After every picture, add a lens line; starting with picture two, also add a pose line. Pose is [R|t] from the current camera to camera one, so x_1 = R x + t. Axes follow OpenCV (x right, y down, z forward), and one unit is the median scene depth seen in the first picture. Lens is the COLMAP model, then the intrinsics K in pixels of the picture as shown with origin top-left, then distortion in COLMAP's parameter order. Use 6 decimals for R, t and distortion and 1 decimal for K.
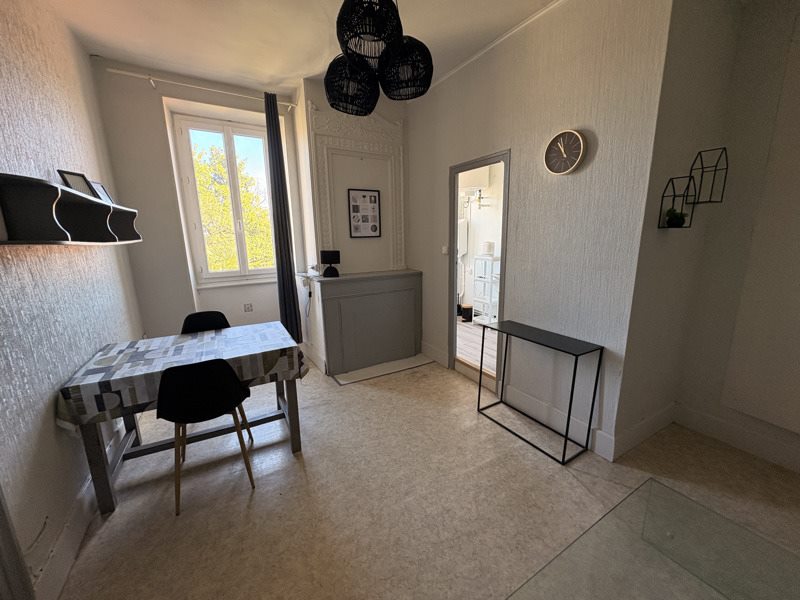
lens RADIAL K [[316.3, 0, 400.0], [0, 316.3, 300.0], [0, 0, 1]] dist [-0.000712, -0.000088]
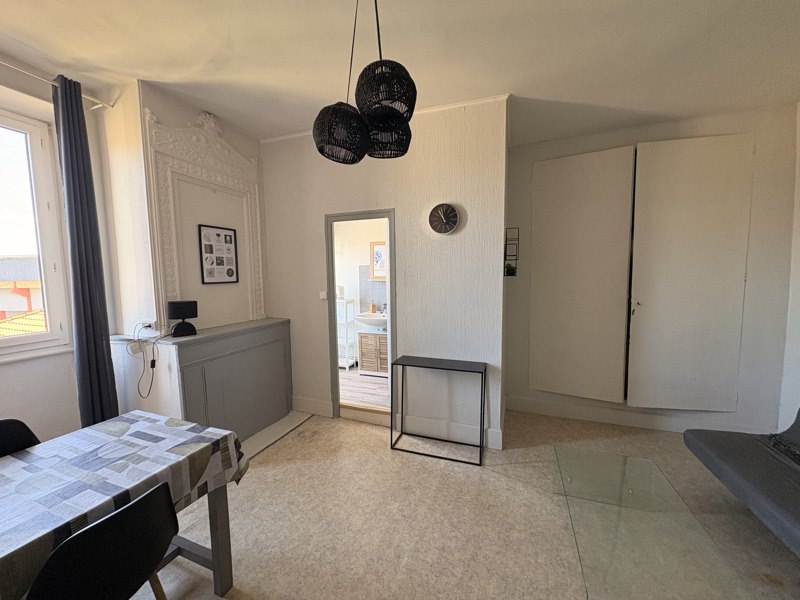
lens RADIAL K [[316.3, 0, 400.0], [0, 316.3, 300.0], [0, 0, 1]] dist [-0.000712, -0.000088]
pose [[0.780285, -0.044518, 0.623838, -0.301805], [0.126024, 0.988195, -0.087108, -0.028938], [-0.612596, 0.146587, 0.776684, 0.096867]]
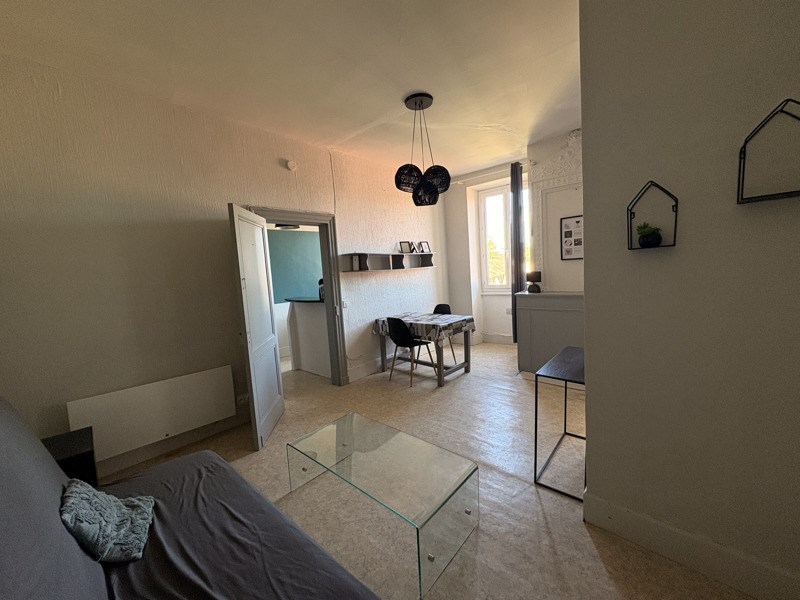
lens RADIAL K [[316.3, 0, 400.0], [0, 316.3, 300.0], [0, 0, 1]] dist [-0.000712, -0.000088]
pose [[0.309060, 0.091664, -0.946615, 0.845668], [-0.140811, 0.988784, 0.049774, -0.034498], [0.940560, 0.117911, 0.318501, 0.126040]]
